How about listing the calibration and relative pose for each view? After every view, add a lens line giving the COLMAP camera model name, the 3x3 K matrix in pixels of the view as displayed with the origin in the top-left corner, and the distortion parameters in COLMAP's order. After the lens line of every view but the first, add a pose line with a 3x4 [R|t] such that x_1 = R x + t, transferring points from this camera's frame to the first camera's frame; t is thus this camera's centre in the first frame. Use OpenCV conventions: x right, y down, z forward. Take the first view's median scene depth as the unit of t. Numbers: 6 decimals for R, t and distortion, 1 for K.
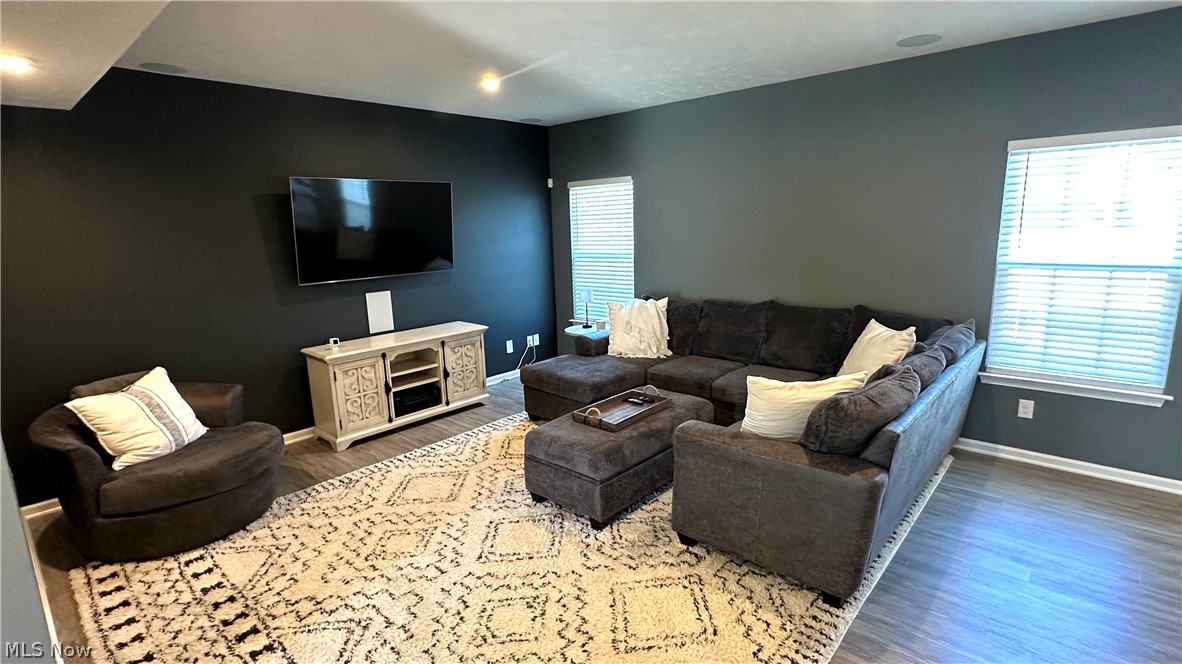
lens RADIAL K [[564.3, 0, 592.9], [0, 564.3, 331.4], [0, 0, 1]] dist [-0.000686, 0.000033]
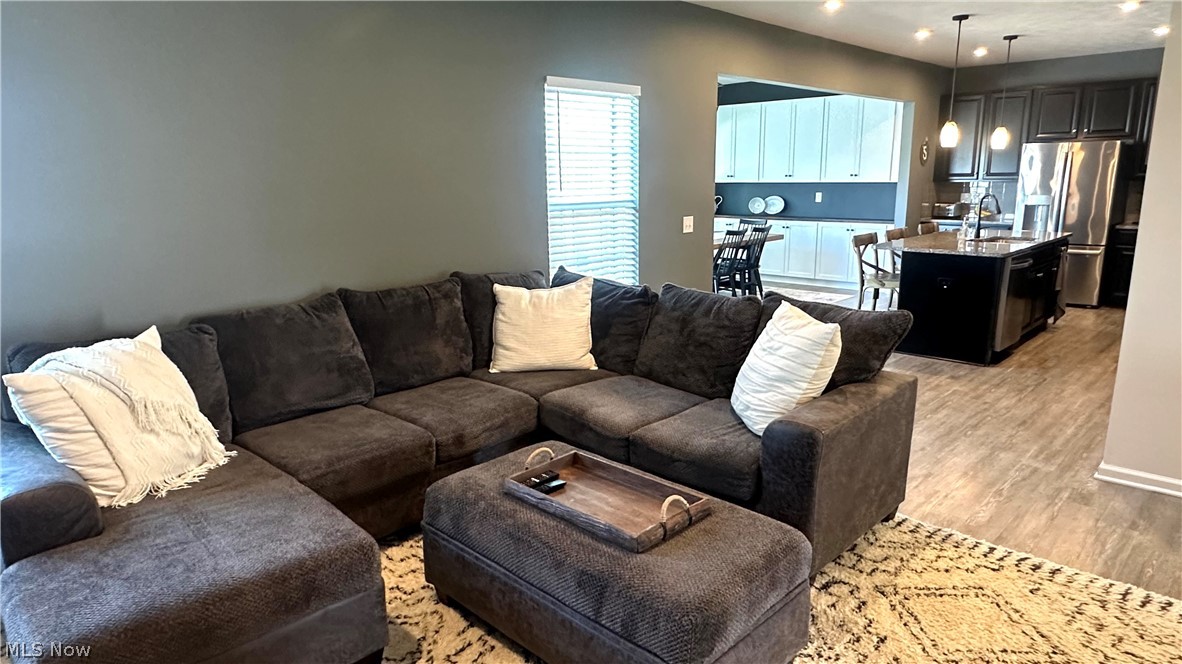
lens RADIAL K [[732.7, 0, 590.0], [0, 732.7, 332.7], [0, 0, 1]] dist [0.007682, 0.000910]
pose [[0.043547, -0.192350, 0.980360, -0.667857], [0.202424, 0.962636, 0.179881, -0.150526], [-0.978329, 0.190615, 0.080856, 1.081029]]
